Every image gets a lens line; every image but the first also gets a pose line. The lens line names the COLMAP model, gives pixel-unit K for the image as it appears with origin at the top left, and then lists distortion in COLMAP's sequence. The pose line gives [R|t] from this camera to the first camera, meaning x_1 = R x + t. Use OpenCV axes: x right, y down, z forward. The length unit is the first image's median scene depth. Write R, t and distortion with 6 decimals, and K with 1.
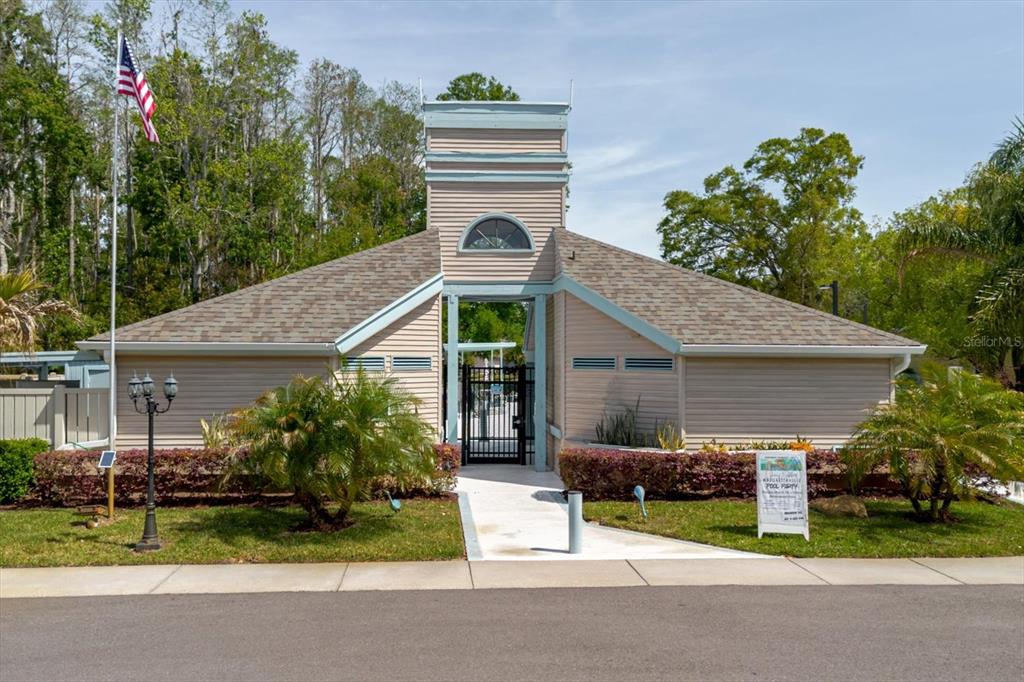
lens RADIAL K [[1077.4, 0, 512.0], [0, 1077.4, 341.0], [0, 0, 1]] dist [0.011053, -0.012712]
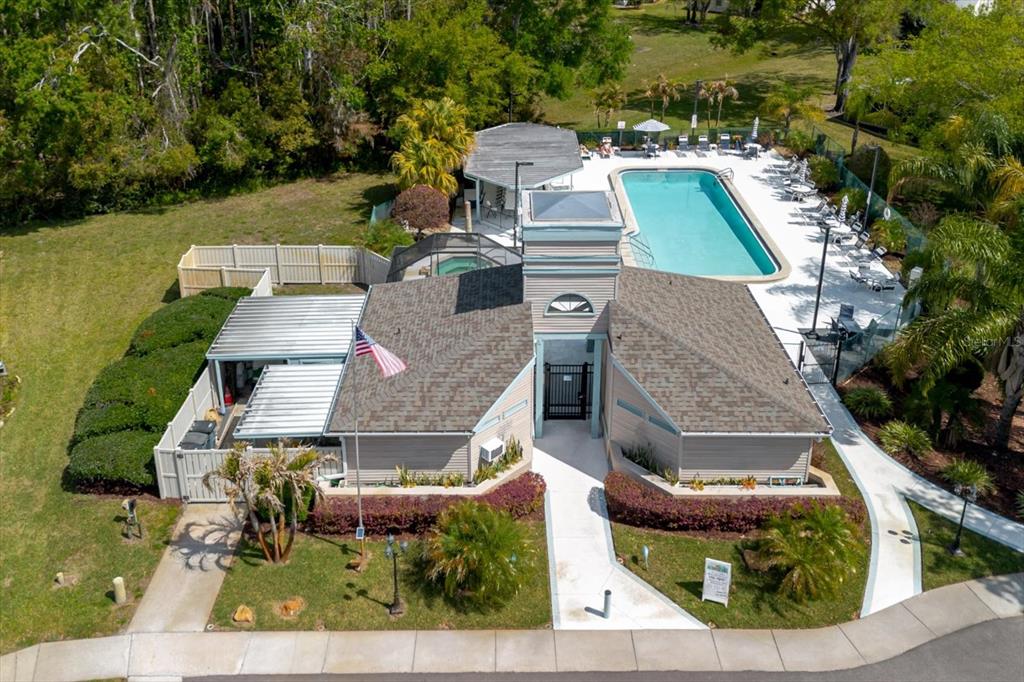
lens RADIAL K [[1077.4, 0, 512.0], [0, 1077.4, 341.0], [0, 0, 1]] dist [0.011053, -0.012712]
pose [[0.998354, 0.025266, -0.051477, -0.019080], [-0.000105, 0.898499, 0.438976, -0.804203], [0.057344, -0.438249, 0.897023, -0.412440]]
